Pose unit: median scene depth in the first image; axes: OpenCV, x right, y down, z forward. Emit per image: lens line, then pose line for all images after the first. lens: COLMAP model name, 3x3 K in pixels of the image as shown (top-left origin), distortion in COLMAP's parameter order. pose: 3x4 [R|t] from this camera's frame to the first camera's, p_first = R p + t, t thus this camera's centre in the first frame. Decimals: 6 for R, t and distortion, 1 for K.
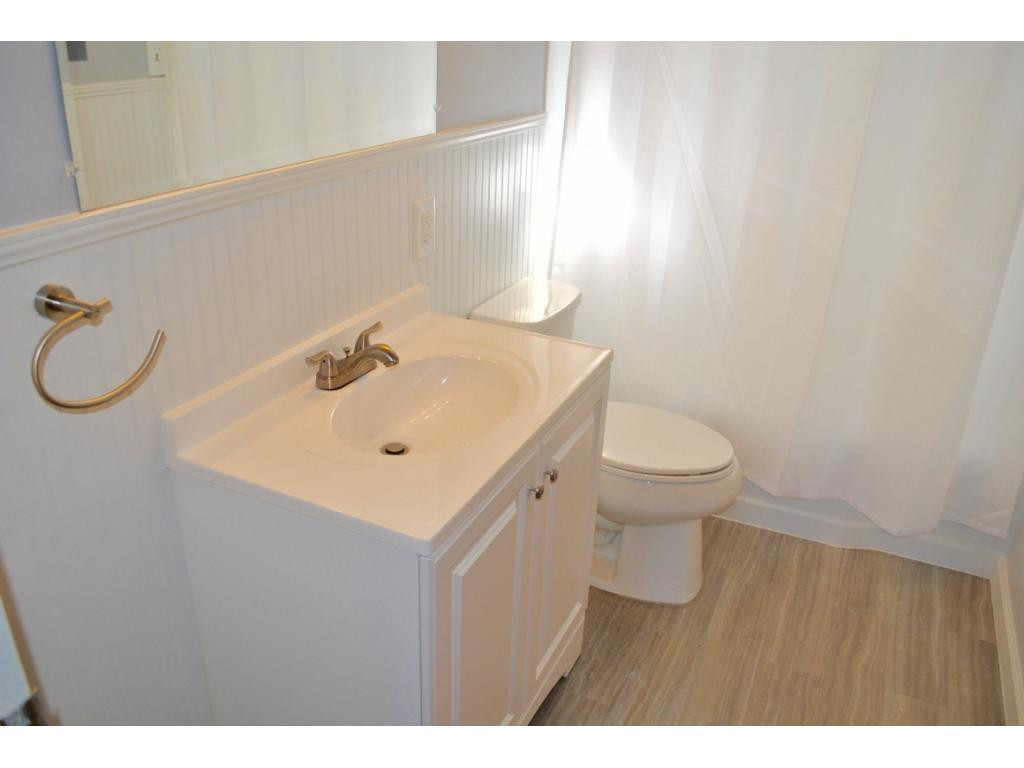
lens RADIAL K [[806.4, 0, 511.6], [0, 806.4, 387.6], [0, 0, 1]] dist [-0.084612, 0.012459]
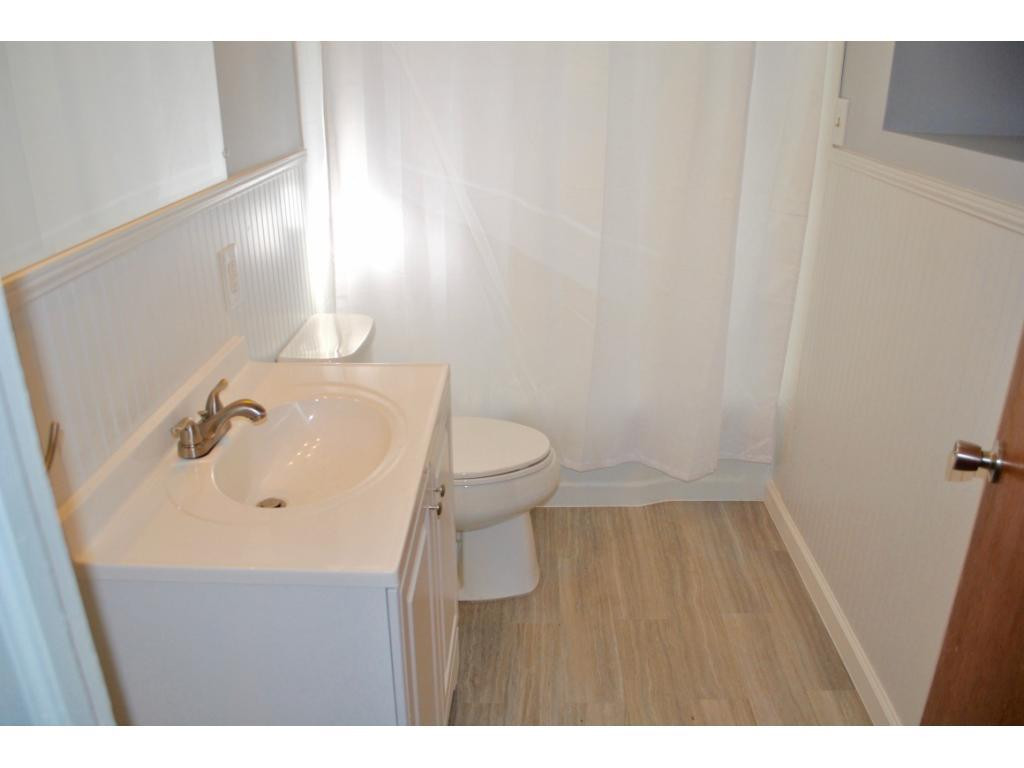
lens RADIAL K [[806.4, 0, 514.9], [0, 806.4, 381.5], [0, 0, 1]] dist [-0.084612, 0.012459]
pose [[0.913172, -0.190014, 0.360571, -0.138603], [0.203972, 0.978976, -0.000672, -0.005565], [-0.352863, 0.074161, 0.932731, -0.003626]]
